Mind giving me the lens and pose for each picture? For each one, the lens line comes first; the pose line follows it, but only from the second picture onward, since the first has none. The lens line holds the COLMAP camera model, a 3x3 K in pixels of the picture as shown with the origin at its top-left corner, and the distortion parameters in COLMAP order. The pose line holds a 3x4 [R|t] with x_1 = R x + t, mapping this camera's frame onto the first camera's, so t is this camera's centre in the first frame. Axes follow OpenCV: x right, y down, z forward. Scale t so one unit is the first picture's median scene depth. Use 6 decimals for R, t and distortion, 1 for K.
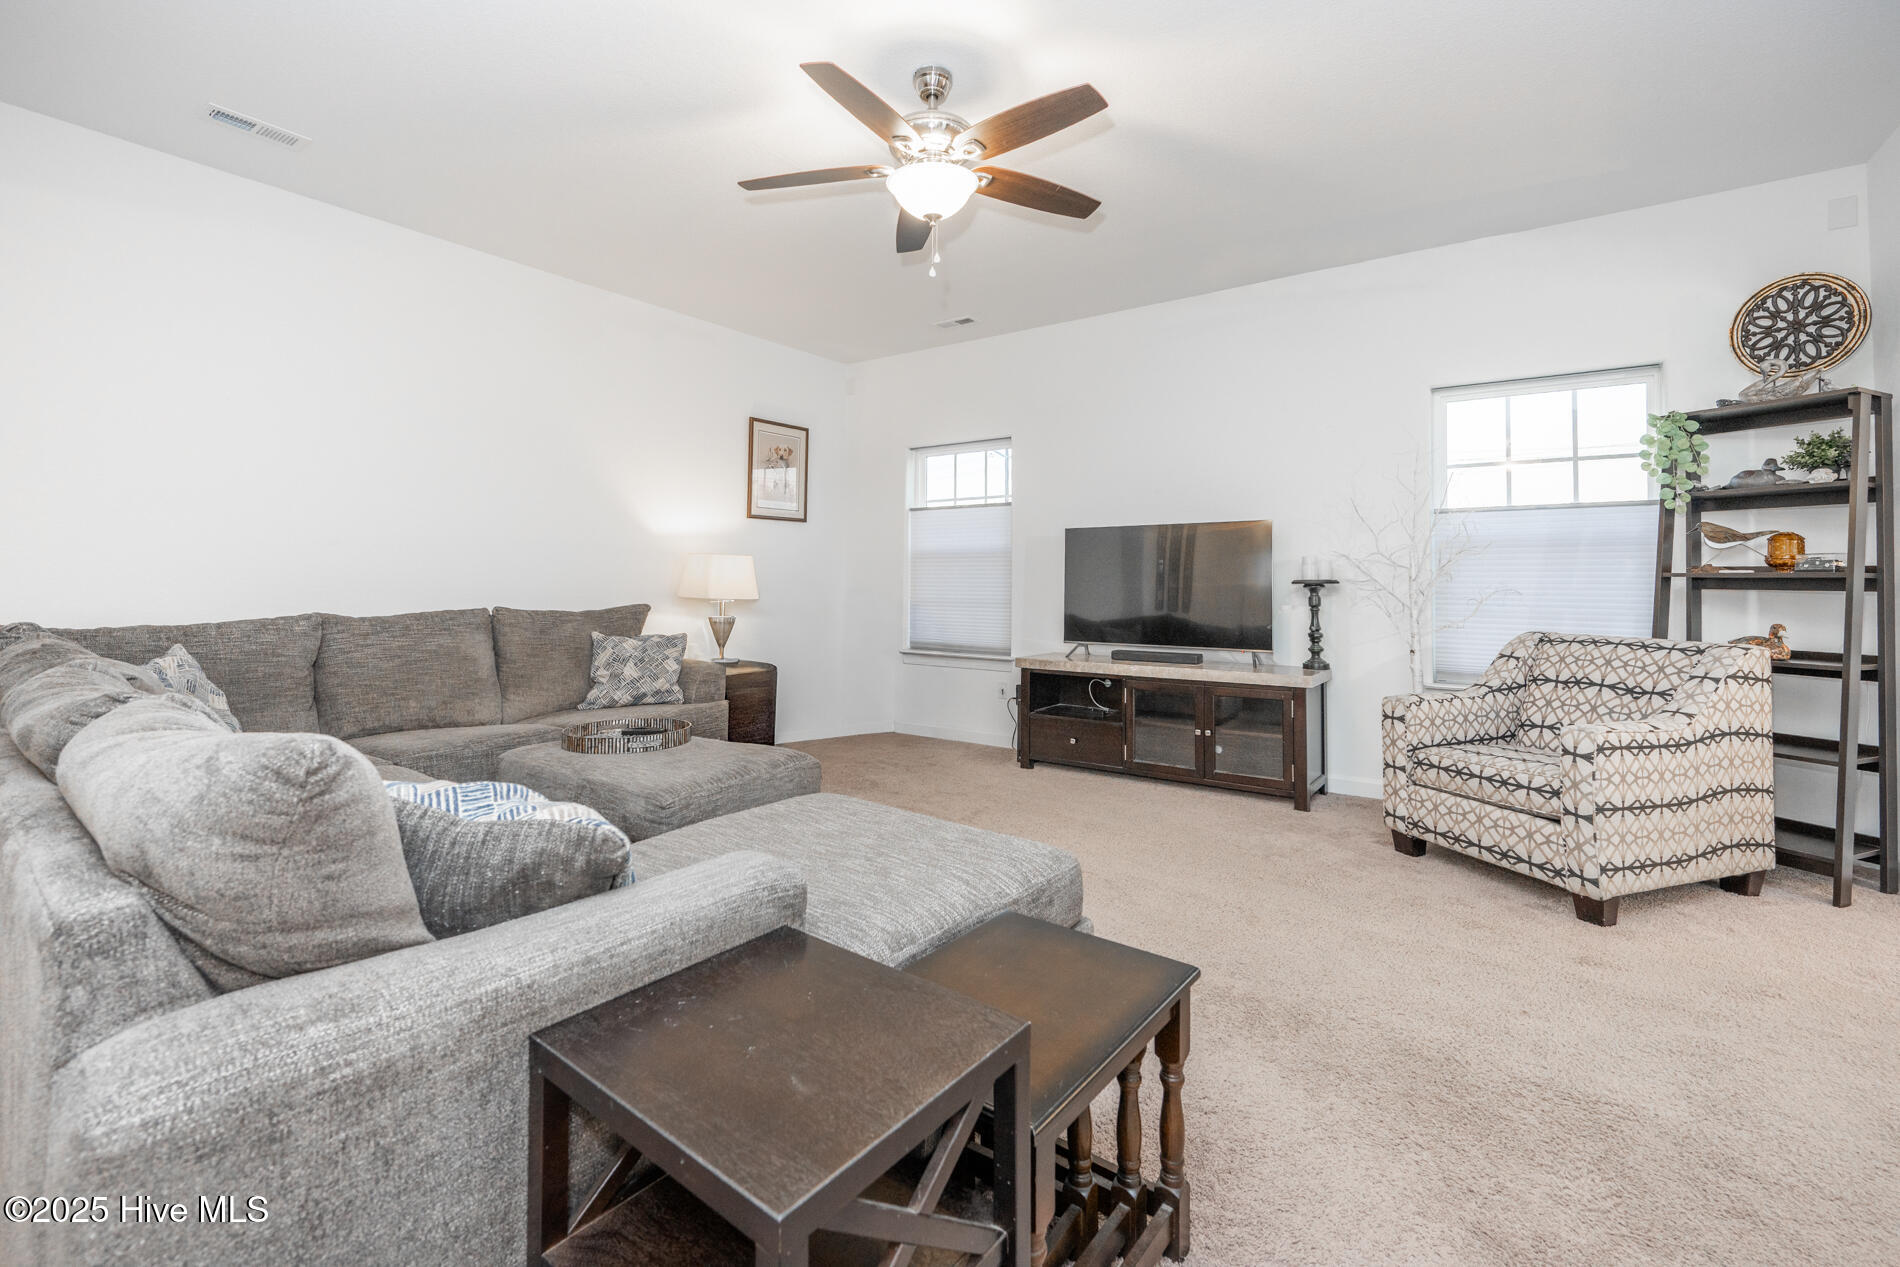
lens RADIAL K [[817.6, 0, 931.3], [0, 817.6, 566.4], [0, 0, 1]] dist [-0.000291, 0.002420]
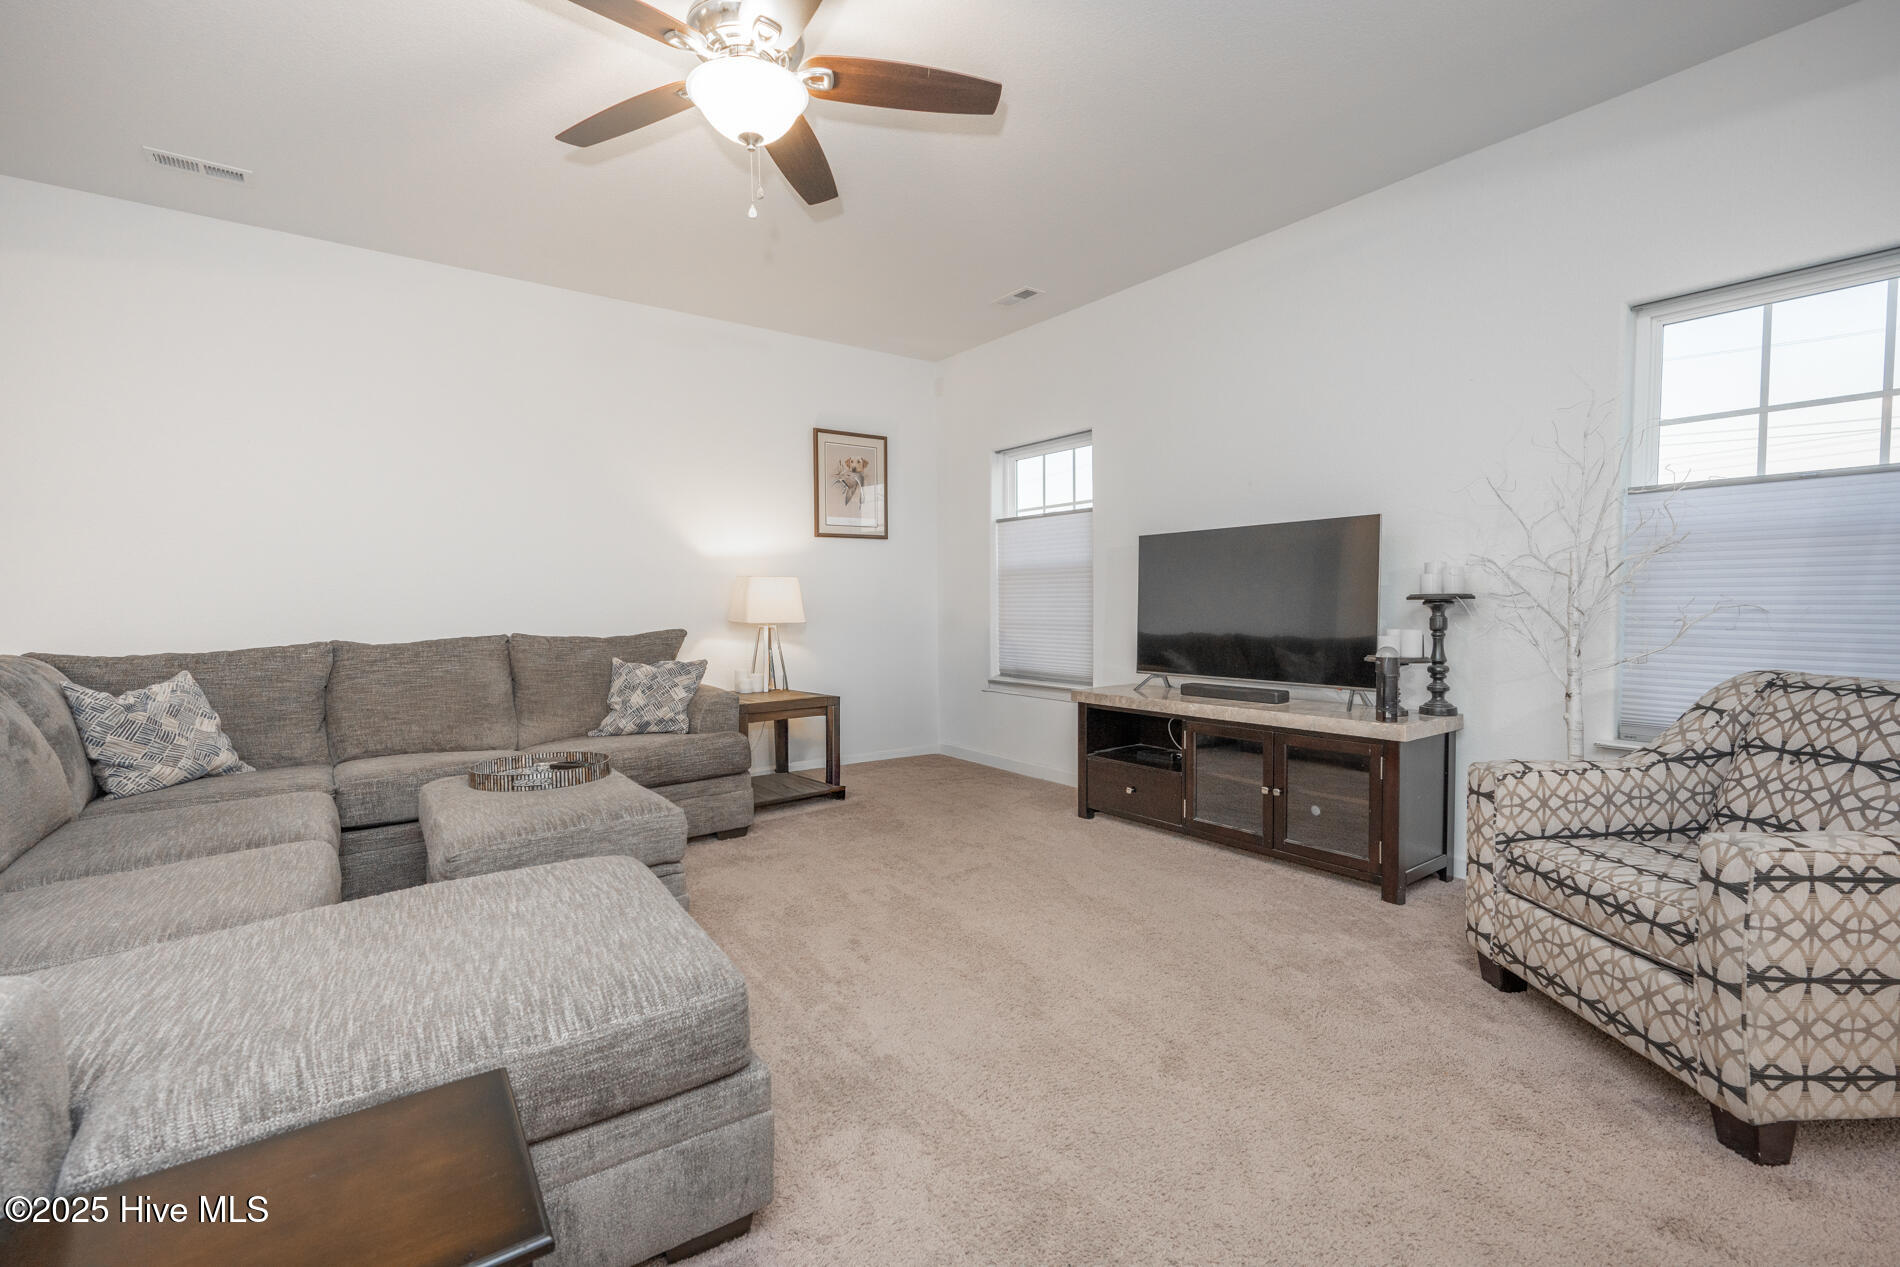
lens RADIAL K [[817.6, 0, 948.7], [0, 817.6, 645.2], [0, 0, 1]] dist [-0.000291, 0.002420]
pose [[0.958883, 0.002378, -0.283791, 0.277322], [0.018863, 0.997220, 0.072091, 0.001073], [0.283173, -0.074480, 0.956172, 0.184401]]
